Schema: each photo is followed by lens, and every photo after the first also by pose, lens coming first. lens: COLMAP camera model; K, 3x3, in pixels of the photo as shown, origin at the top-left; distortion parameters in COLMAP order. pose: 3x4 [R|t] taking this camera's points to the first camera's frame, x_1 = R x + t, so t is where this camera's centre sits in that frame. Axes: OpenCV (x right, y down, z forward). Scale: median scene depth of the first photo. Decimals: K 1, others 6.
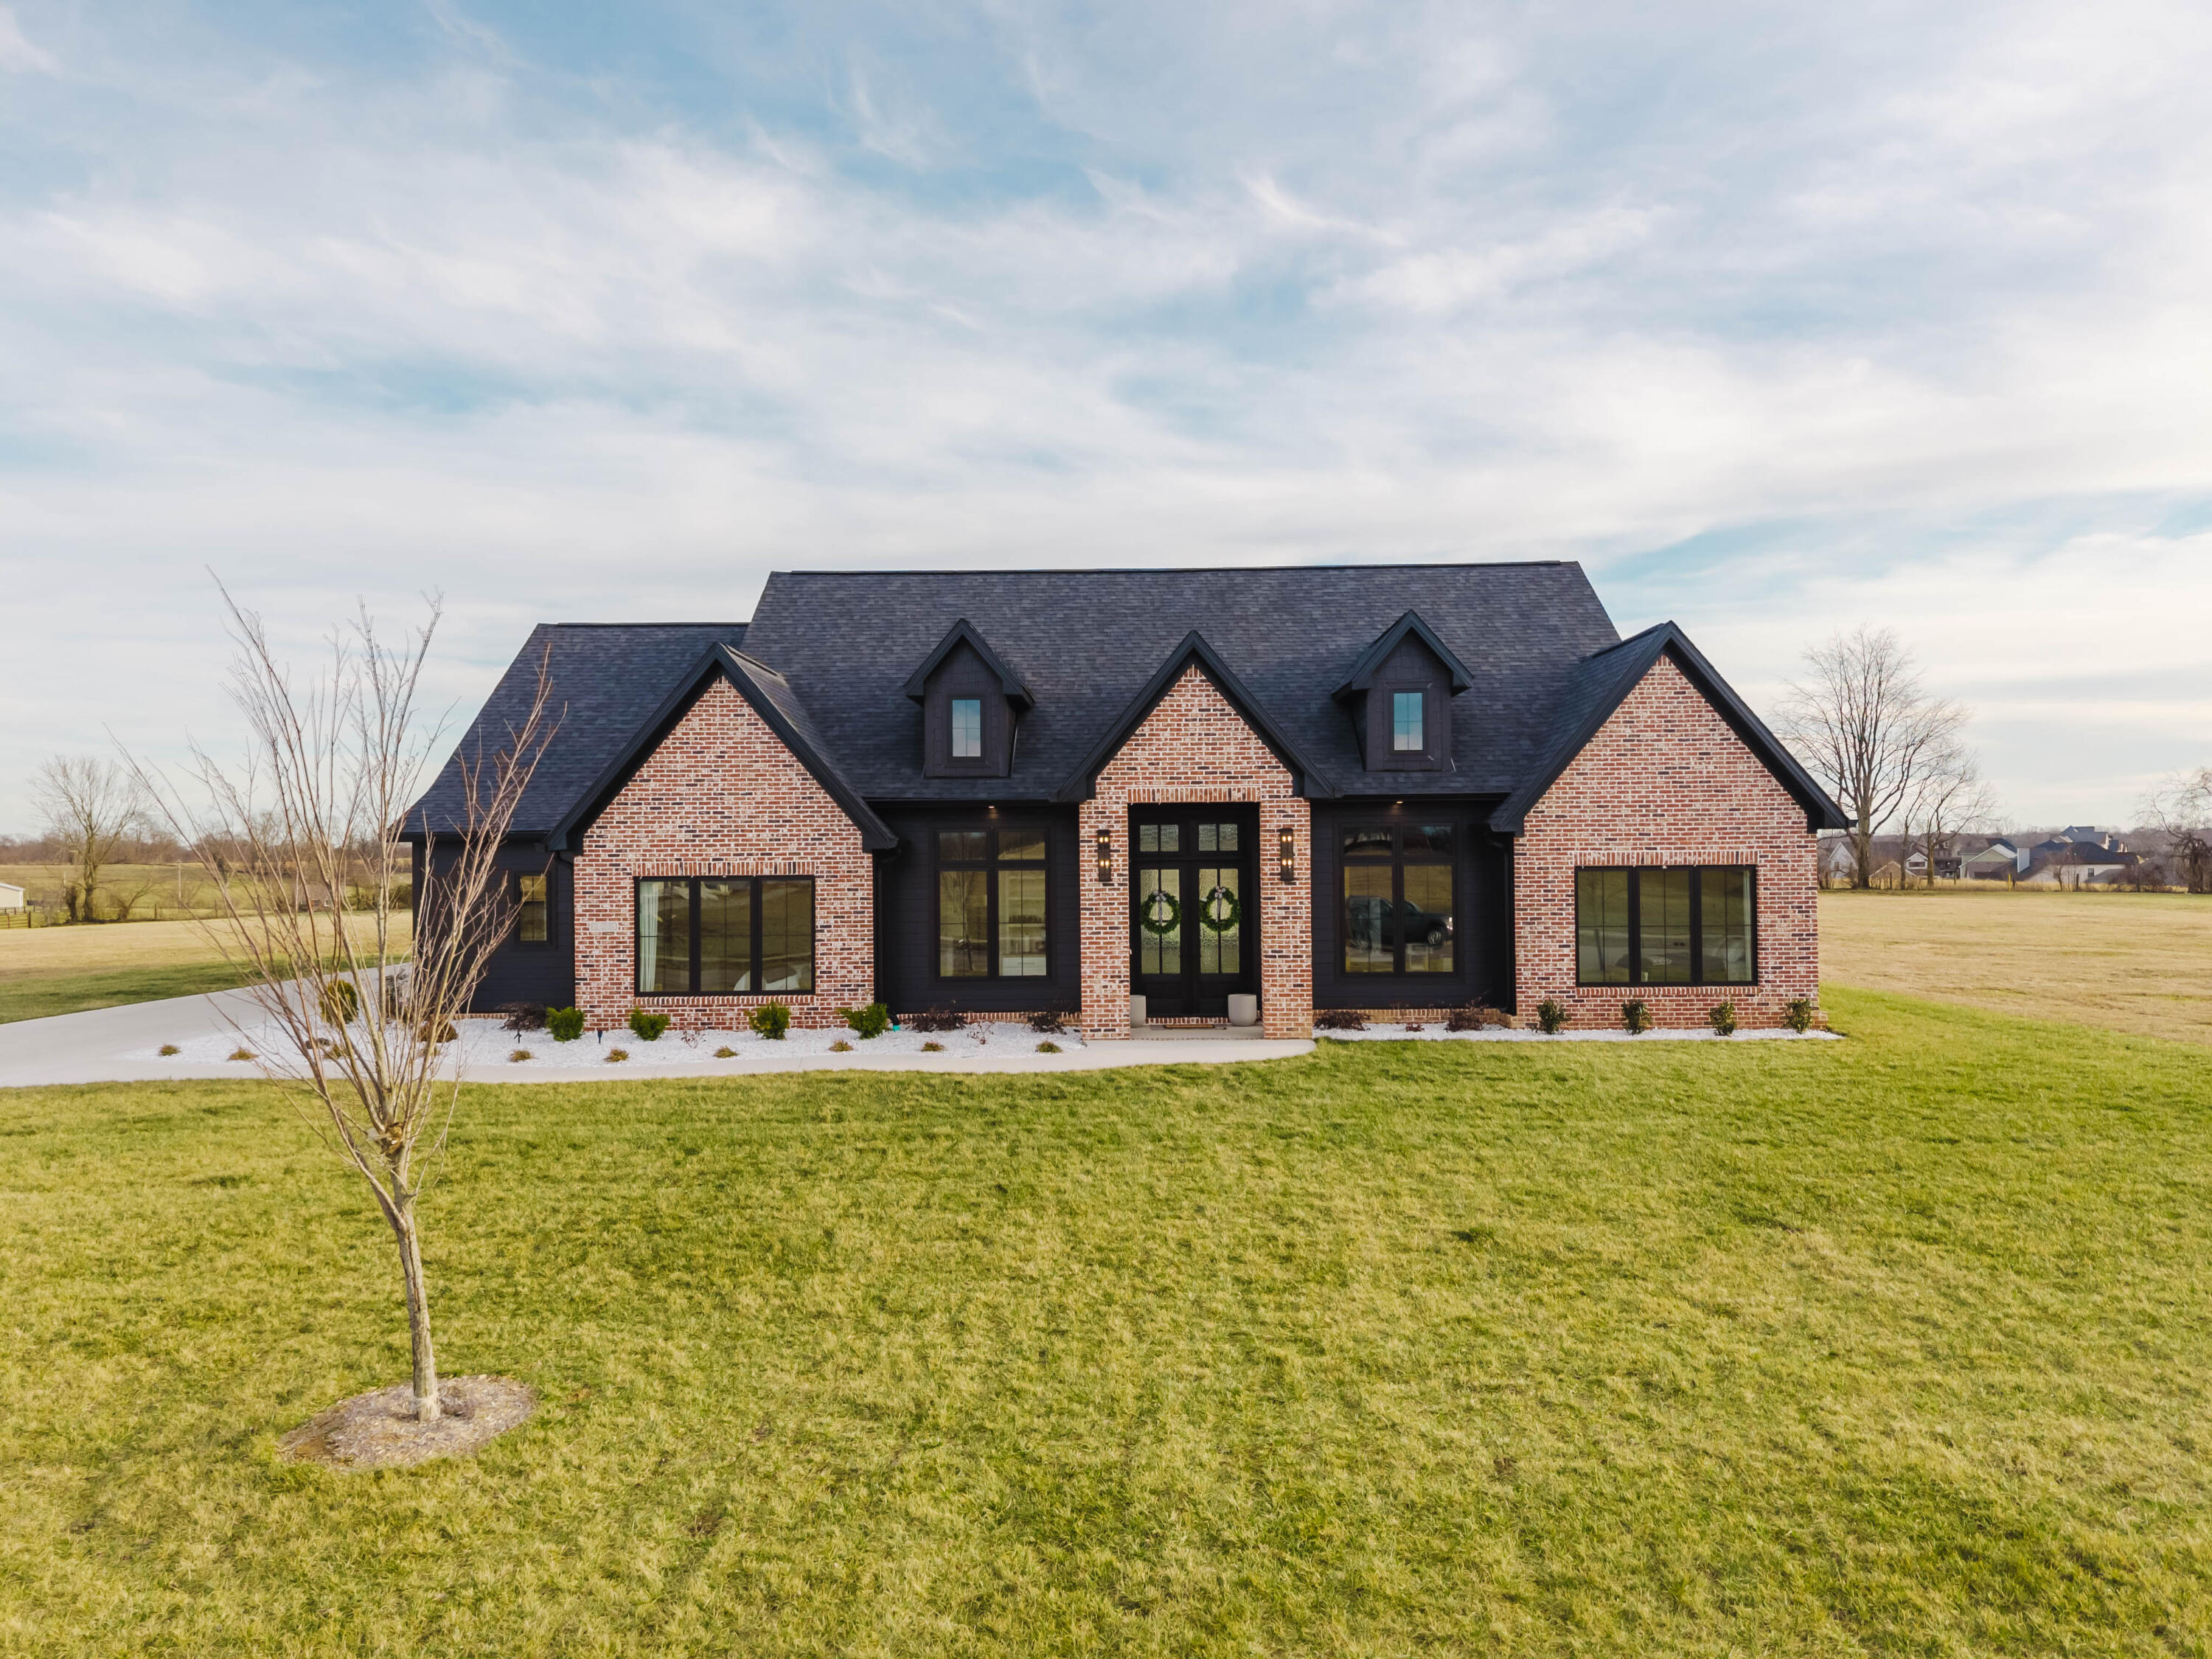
lens RADIAL K [[1529.3, 0, 1105.7], [0, 1529.3, 850.1], [0, 0, 1]] dist [0.075201, -0.085468]
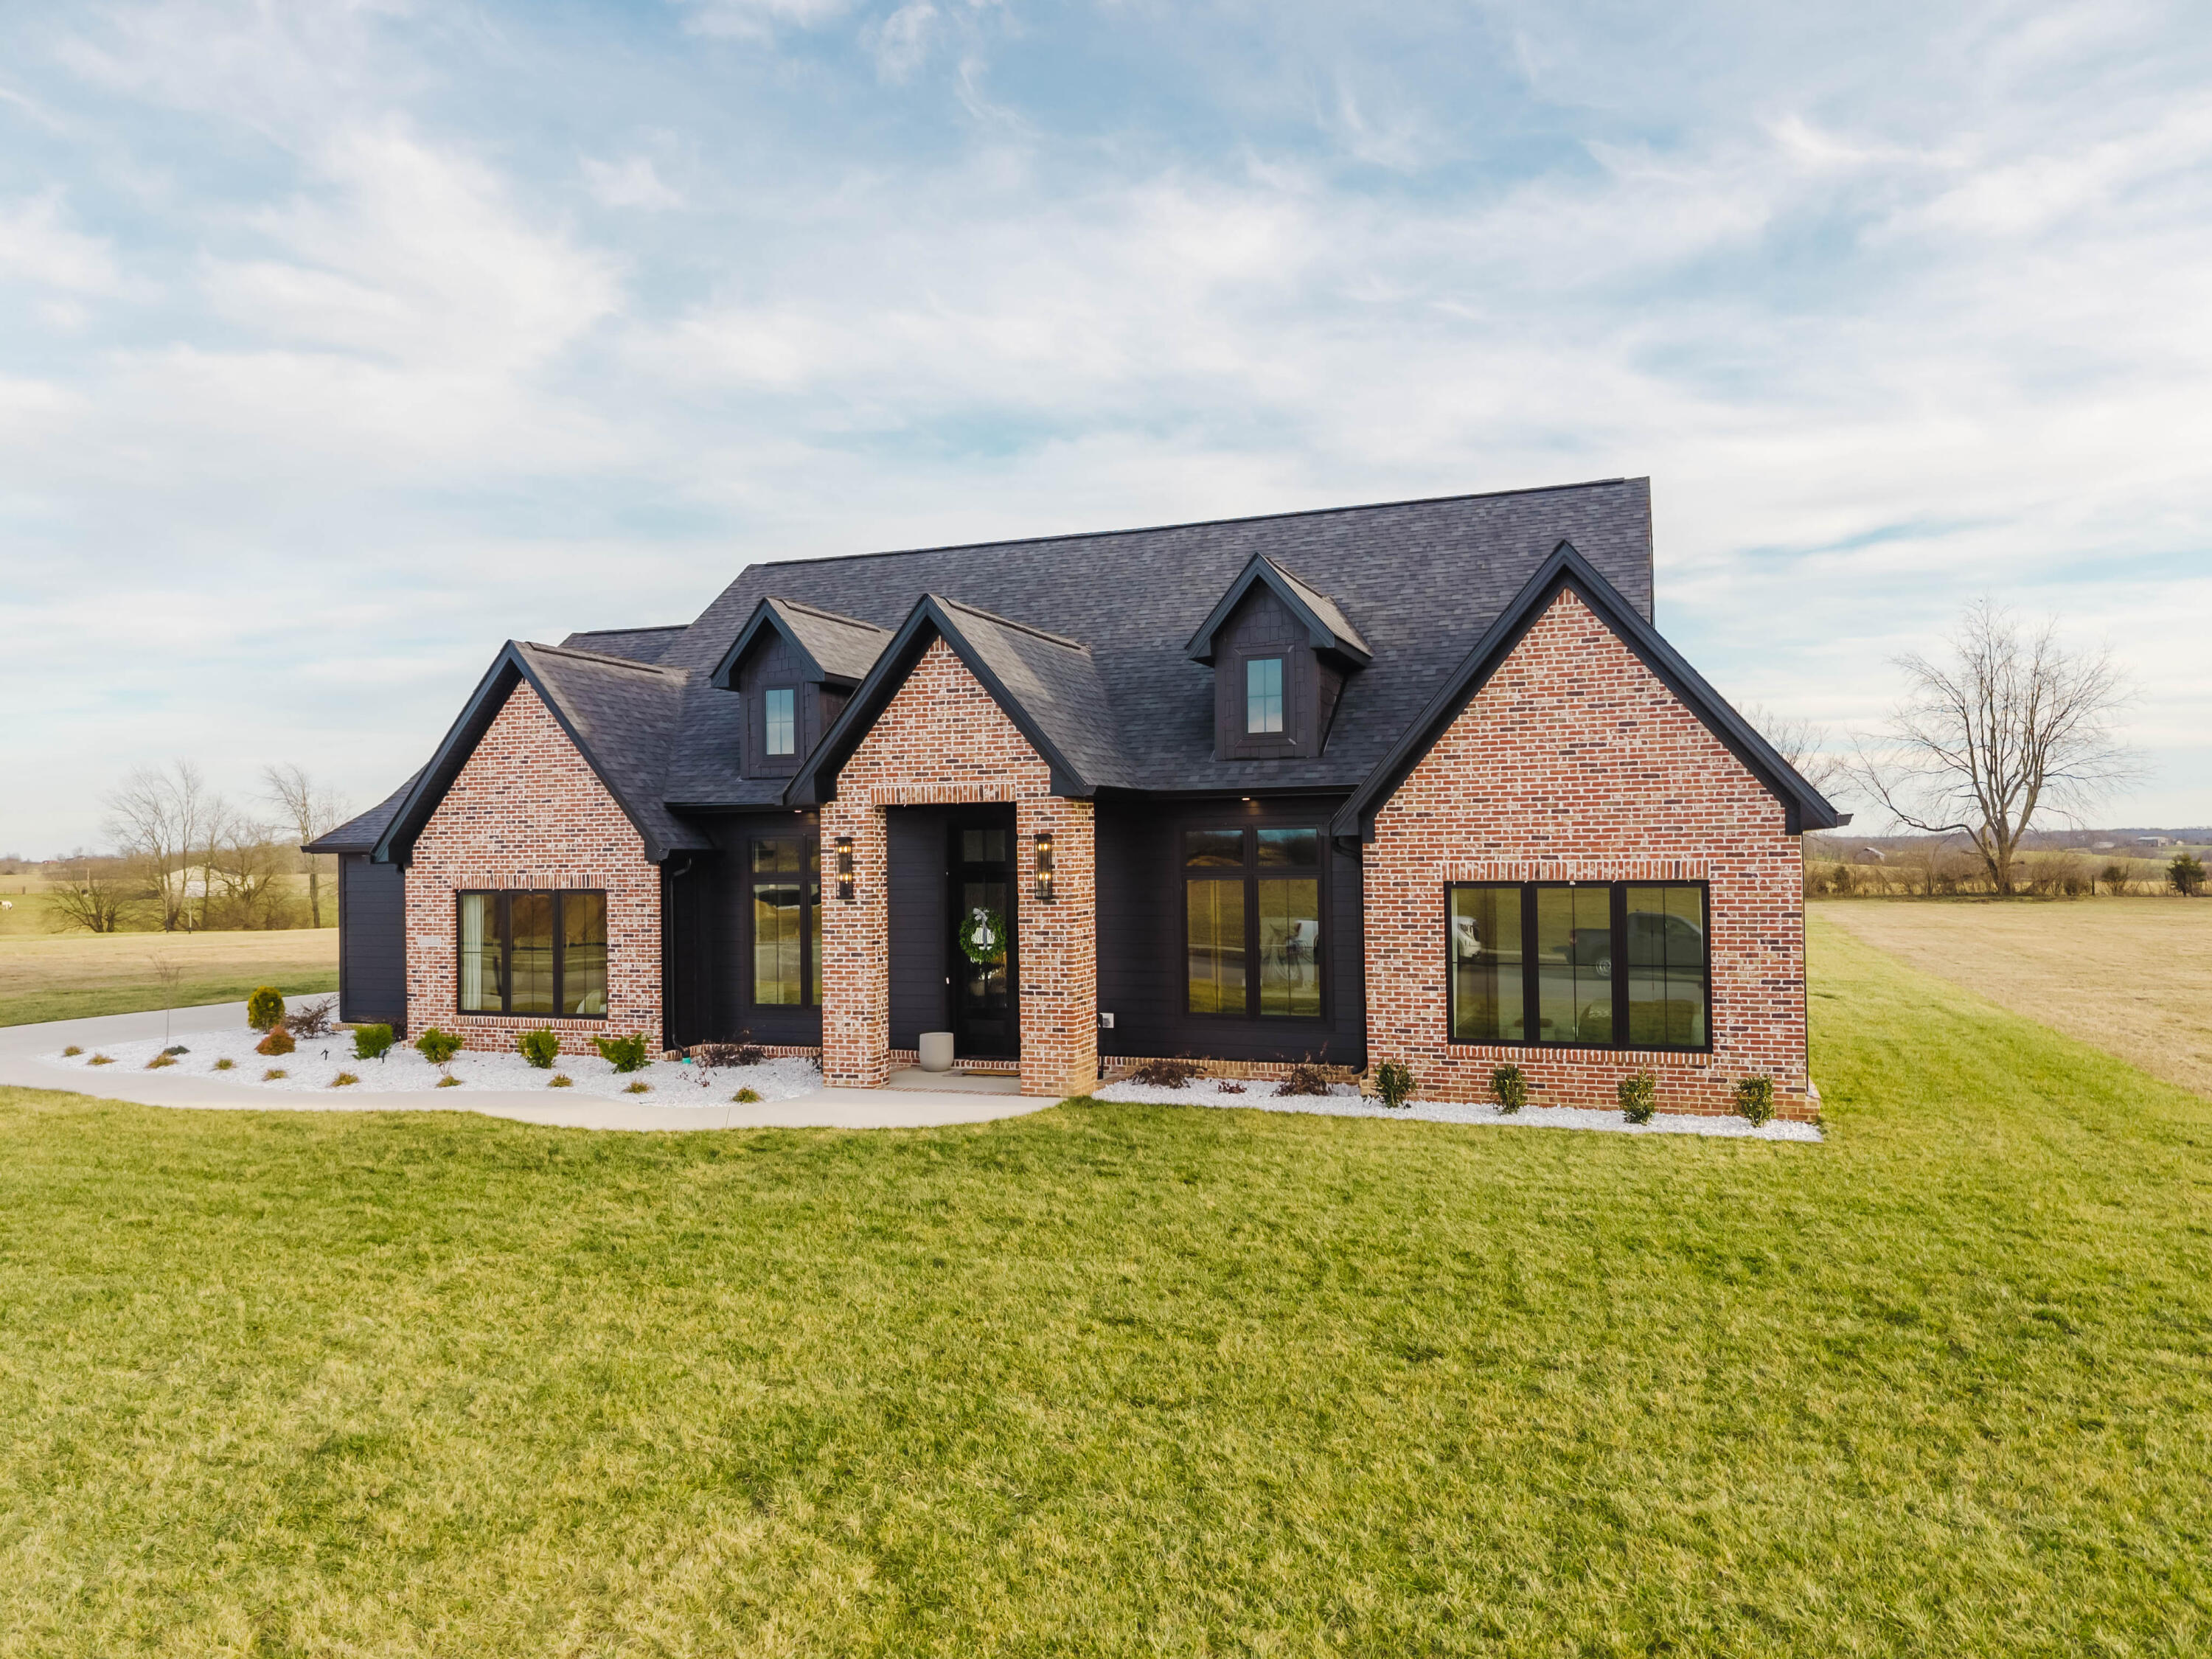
lens RADIAL K [[1492.9, 0, 1106.0], [0, 1492.9, 829.5], [0, 0, 1]] dist [0.015407, -0.016238]
pose [[0.937068, -0.009294, -0.349023, 0.400675], [0.006008, 0.999927, -0.010497, -0.007916], [0.349095, 0.007739, 0.937055, 0.268554]]
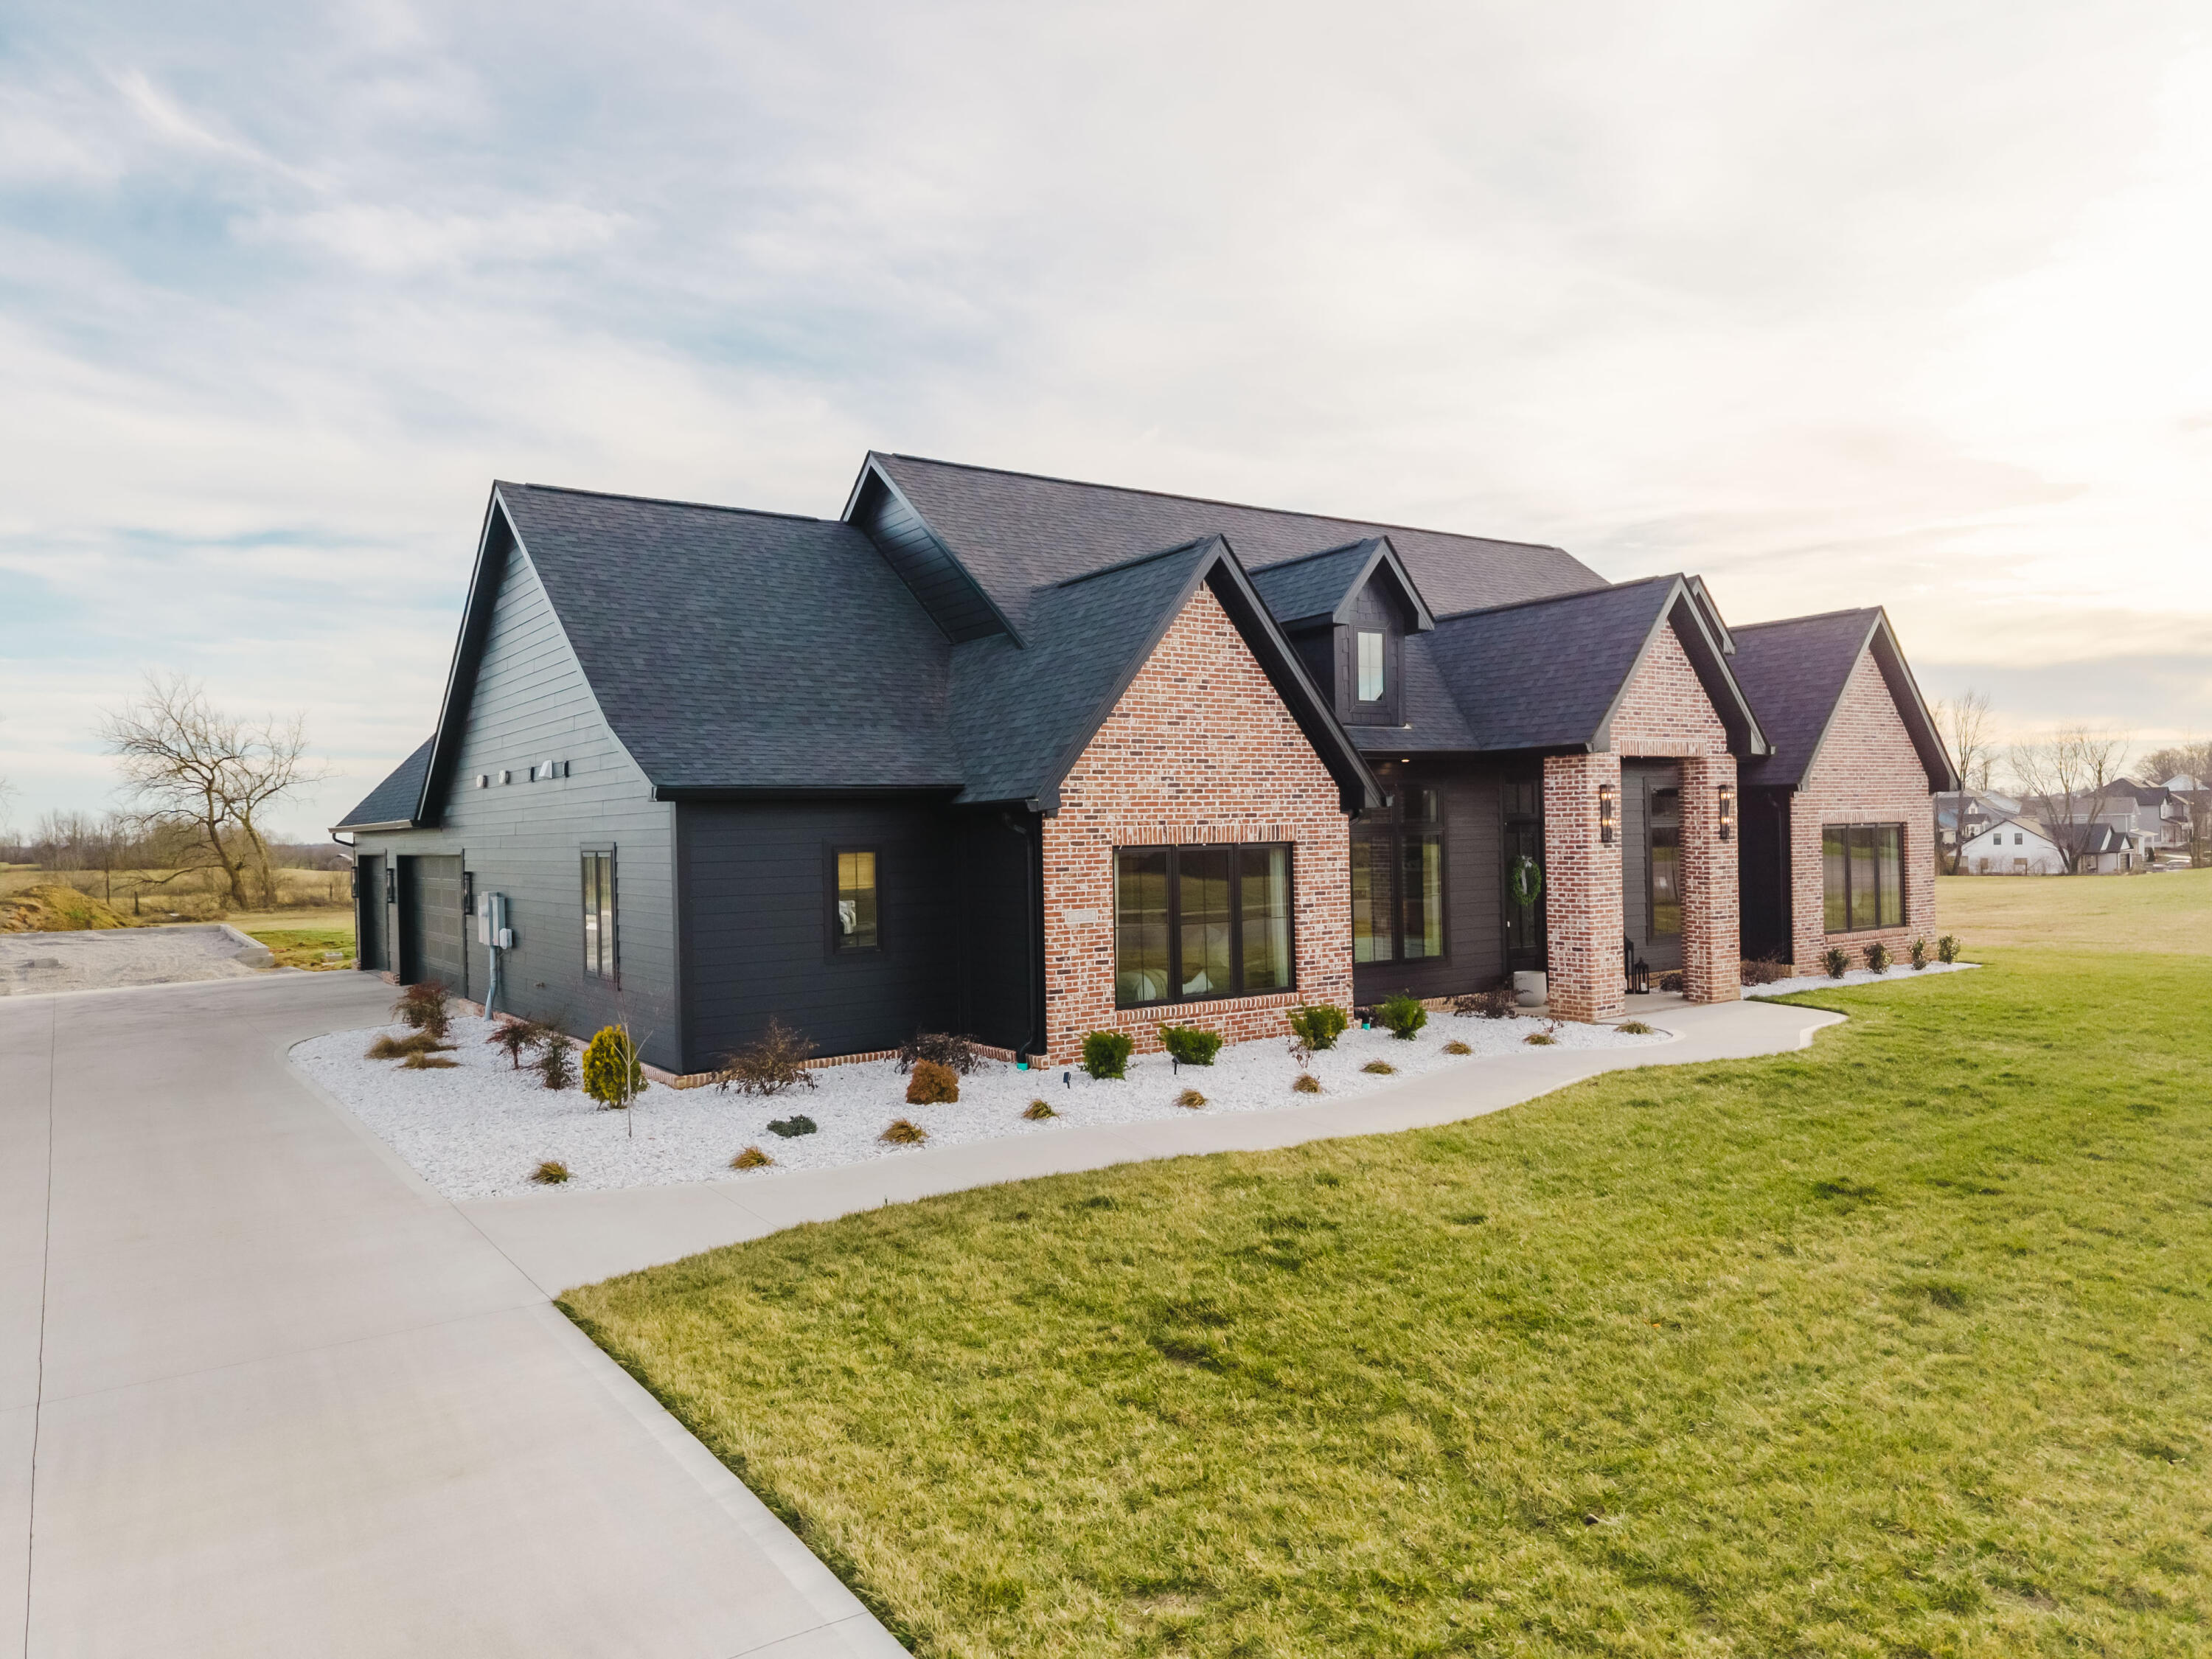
lens RADIAL K [[1568.2, 0, 1106.0], [0, 1568.2, 829.5], [0, 0, 1]] dist [0.013772, -0.003840]
pose [[0.806773, -0.007470, 0.590815, -0.750441], [0.016803, 0.999806, -0.010304, 0.016906], [-0.590623, 0.018241, 0.806741, 0.401729]]
